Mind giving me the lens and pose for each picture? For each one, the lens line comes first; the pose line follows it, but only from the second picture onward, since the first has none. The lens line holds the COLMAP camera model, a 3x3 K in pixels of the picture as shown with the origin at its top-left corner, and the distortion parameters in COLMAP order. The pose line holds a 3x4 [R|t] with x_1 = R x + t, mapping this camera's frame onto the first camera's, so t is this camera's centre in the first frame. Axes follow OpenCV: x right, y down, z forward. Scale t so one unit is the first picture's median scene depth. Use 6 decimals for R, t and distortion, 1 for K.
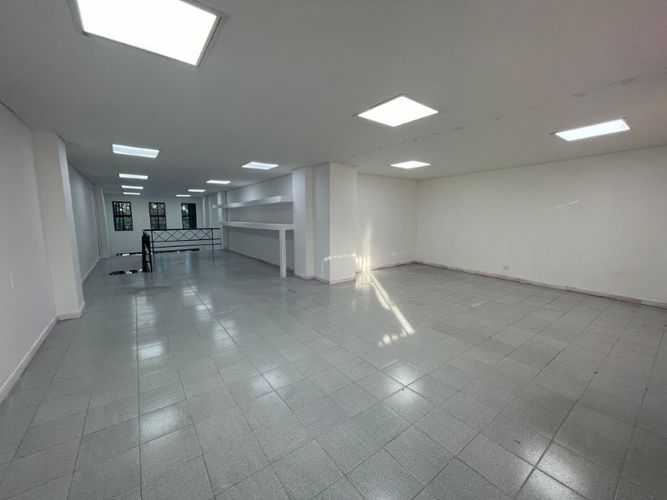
lens RADIAL K [[266.7, 0, 334.1], [0, 266.7, 251.2], [0, 0, 1]] dist [-0.008036, 0.000124]
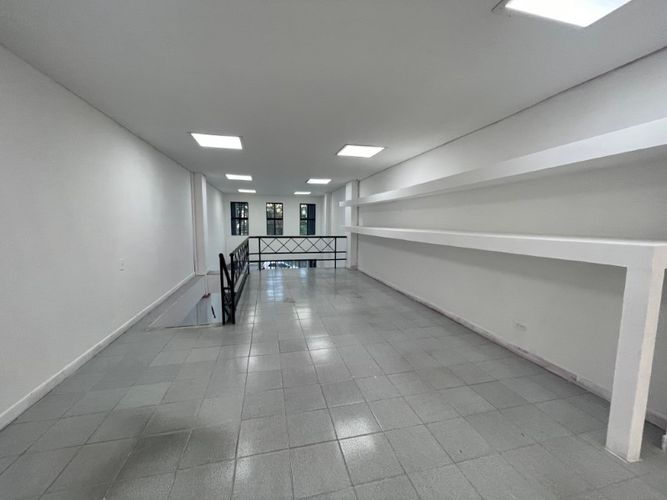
lens RADIAL K [[266.7, 0, 328.5], [0, 266.7, 247.0], [0, 0, 1]] dist [-0.008036, 0.000124]
pose [[0.913627, 0.040751, -0.404507, -0.203250], [-0.055033, 0.998202, -0.023736, -0.042530], [0.402812, 0.043947, 0.914227, 0.378114]]
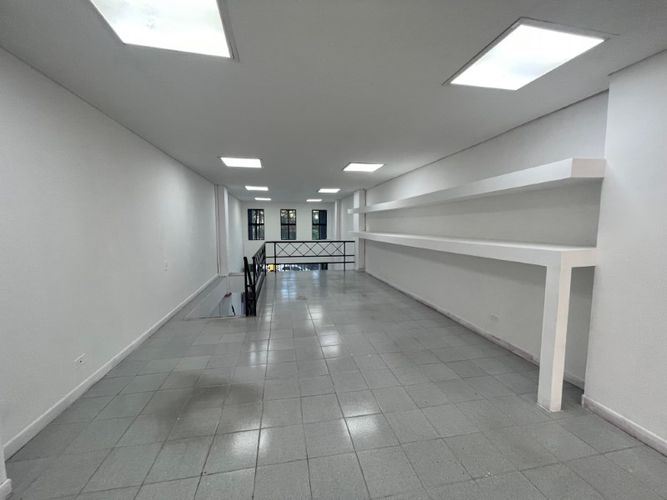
lens RADIAL K [[266.7, 0, 330.6], [0, 266.7, 247.9], [0, 0, 1]] dist [-0.008036, 0.000124]
pose [[0.896229, 0.034894, -0.442216, -0.171294], [-0.054151, 0.998052, -0.030992, -0.042832], [0.440273, 0.051722, 0.896373, 0.330288]]
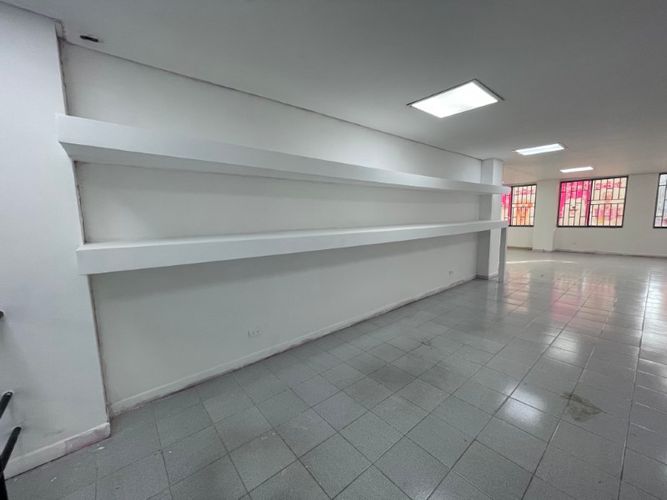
lens RADIAL K [[266.7, 0, 329.0], [0, 266.7, 252.9], [0, 0, 1]] dist [-0.008036, 0.000124]
pose [[-0.049180, -0.123961, 0.991068, -0.571902], [0.153116, 0.979603, 0.130126, -0.106781], [-0.986984, 0.158148, -0.029196, 0.895955]]
